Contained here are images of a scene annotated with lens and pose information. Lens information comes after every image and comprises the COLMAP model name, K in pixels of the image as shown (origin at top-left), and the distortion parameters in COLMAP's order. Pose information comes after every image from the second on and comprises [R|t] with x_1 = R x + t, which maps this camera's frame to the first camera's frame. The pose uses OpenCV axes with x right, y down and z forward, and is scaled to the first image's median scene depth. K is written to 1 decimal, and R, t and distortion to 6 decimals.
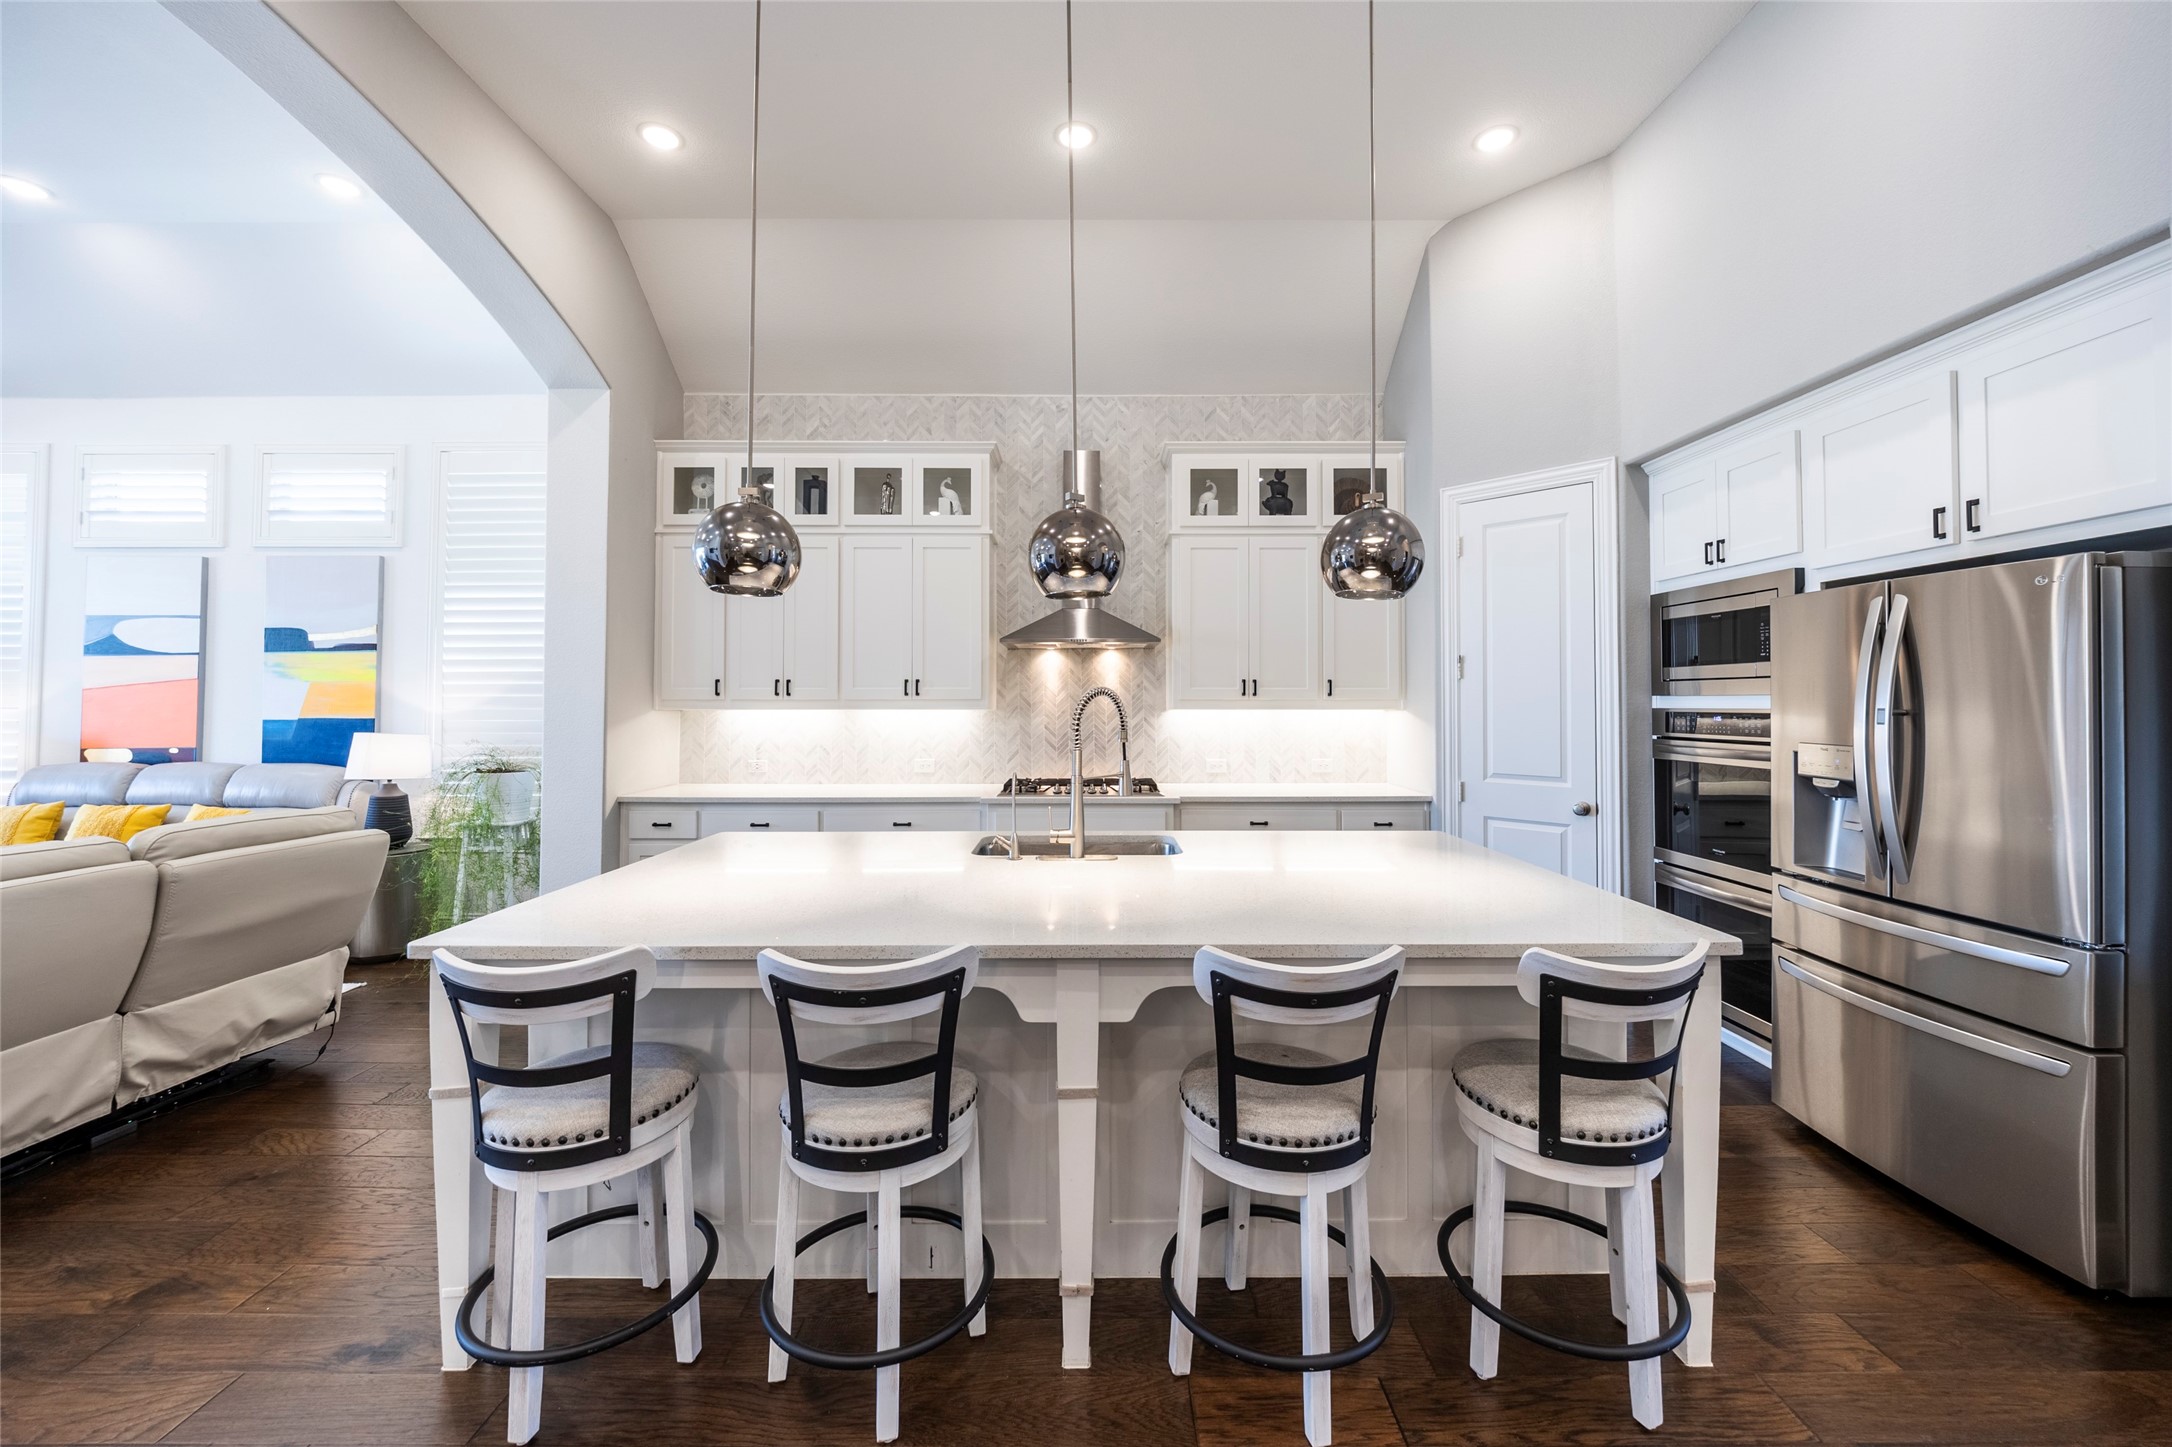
lens RADIAL K [[812.4, 0, 1085.8], [0, 812.4, 694.6], [0, 0, 1]] dist [-0.000887, -0.000252]
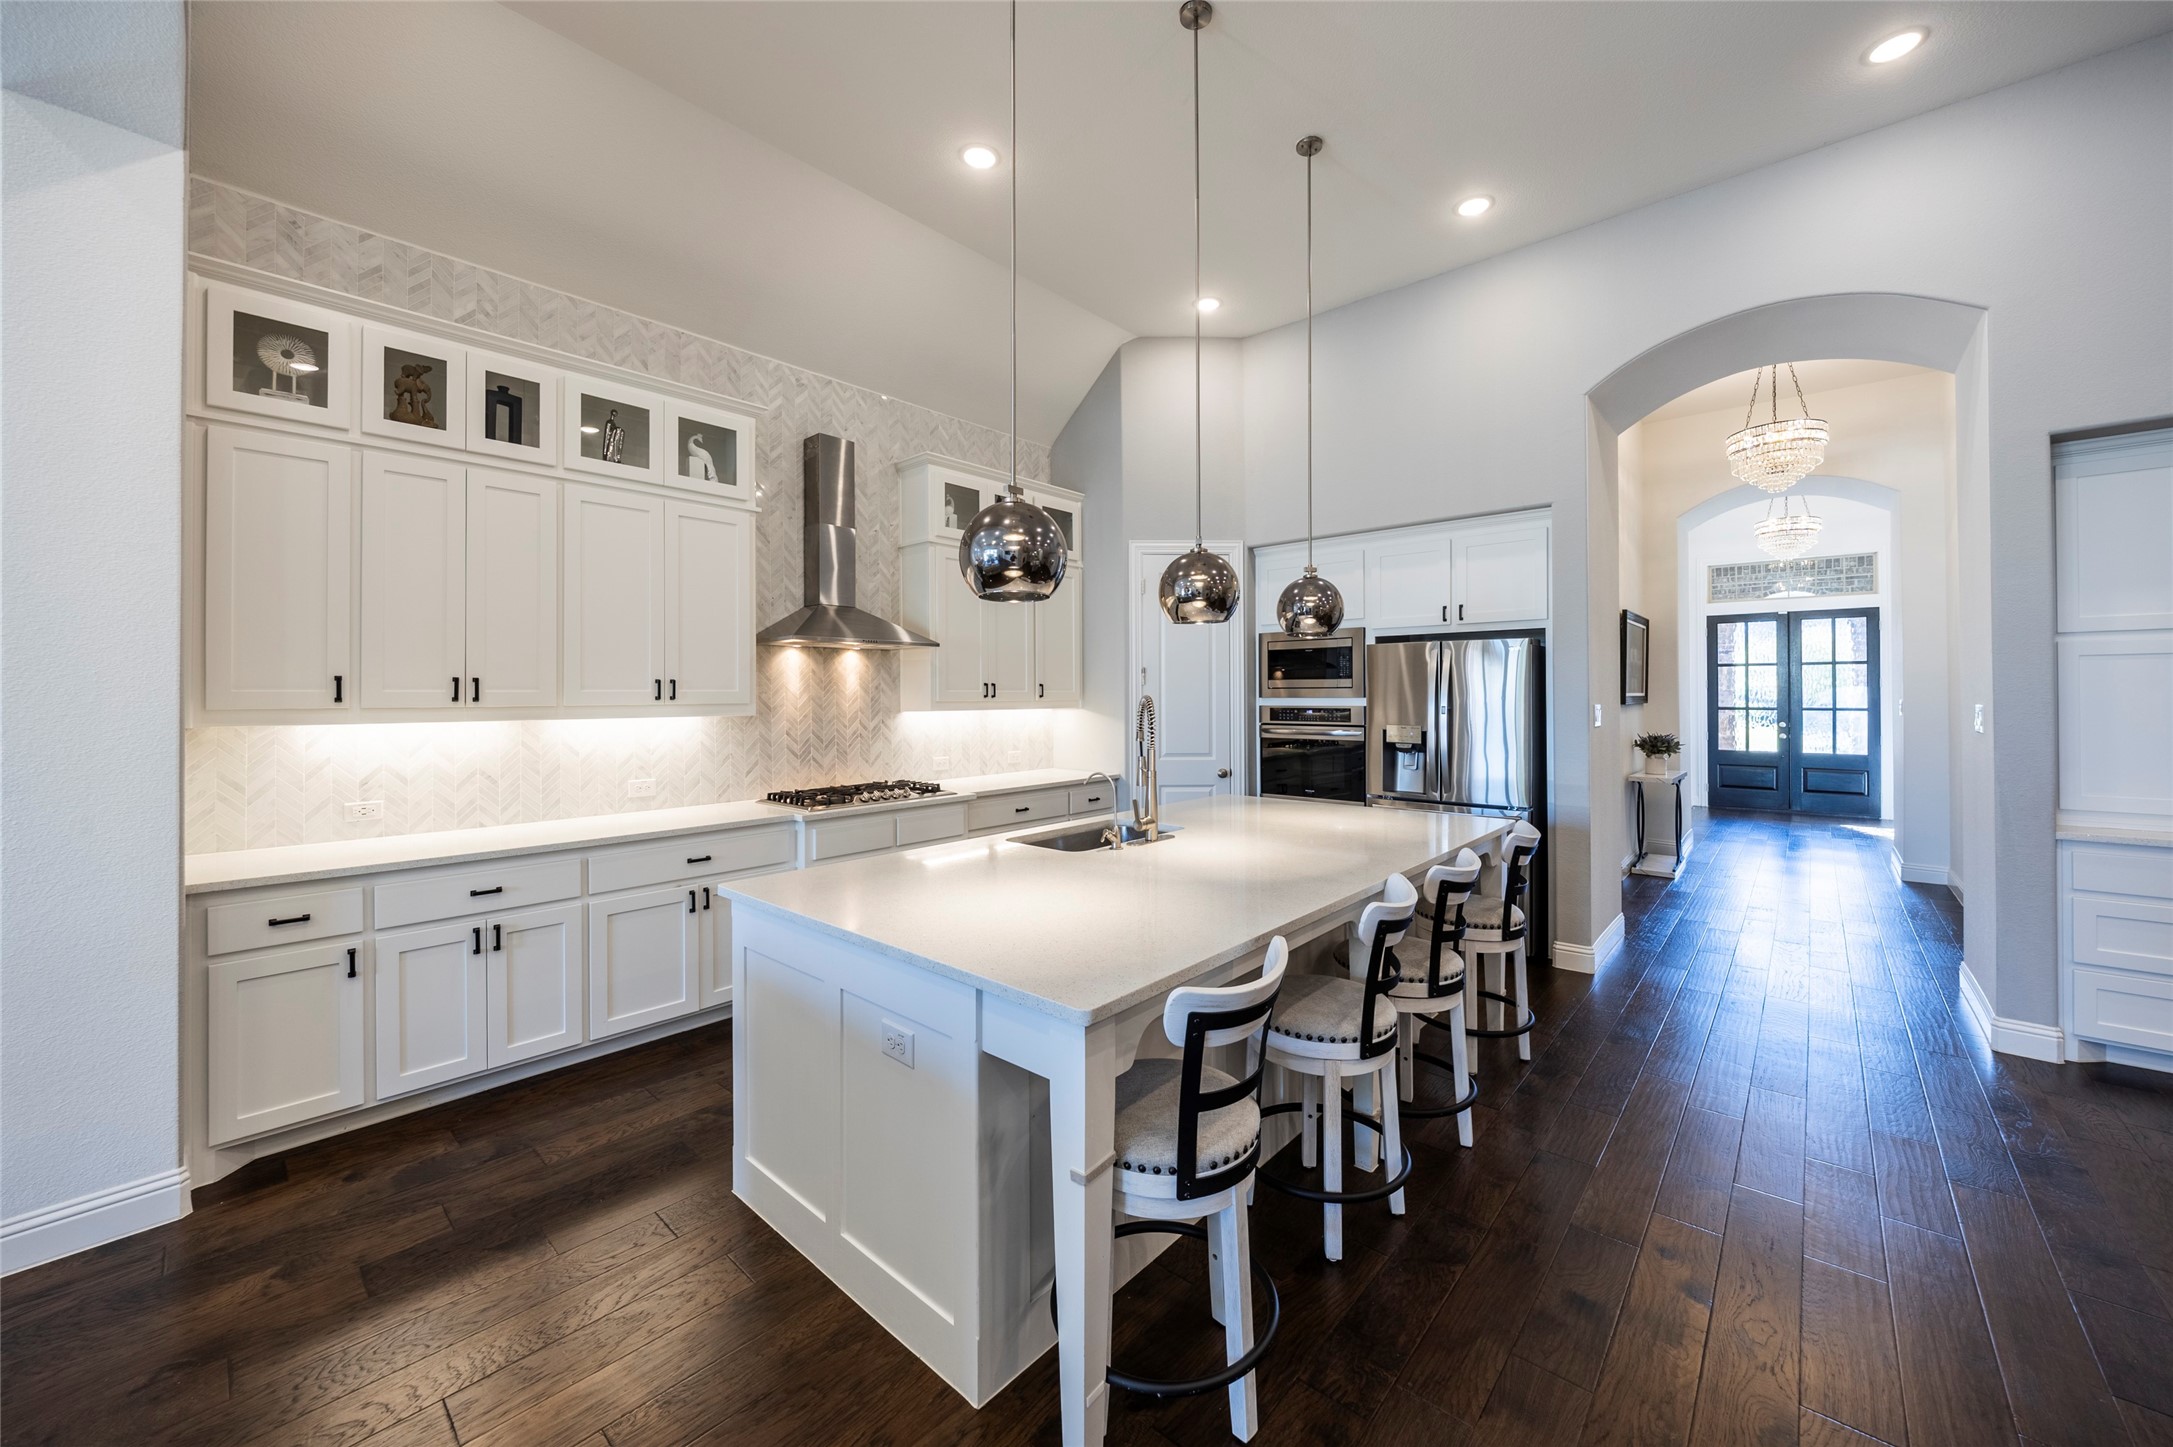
lens RADIAL K [[812.8, 0, 1086.3], [0, 812.8, 694.6], [0, 0, 1]] dist [-0.000887, -0.000252]
pose [[0.664884, -0.003610, 0.746938, -0.531711], [-0.003476, 0.999963, 0.007926, -0.011626], [-0.746938, -0.007866, 0.664847, 0.161019]]
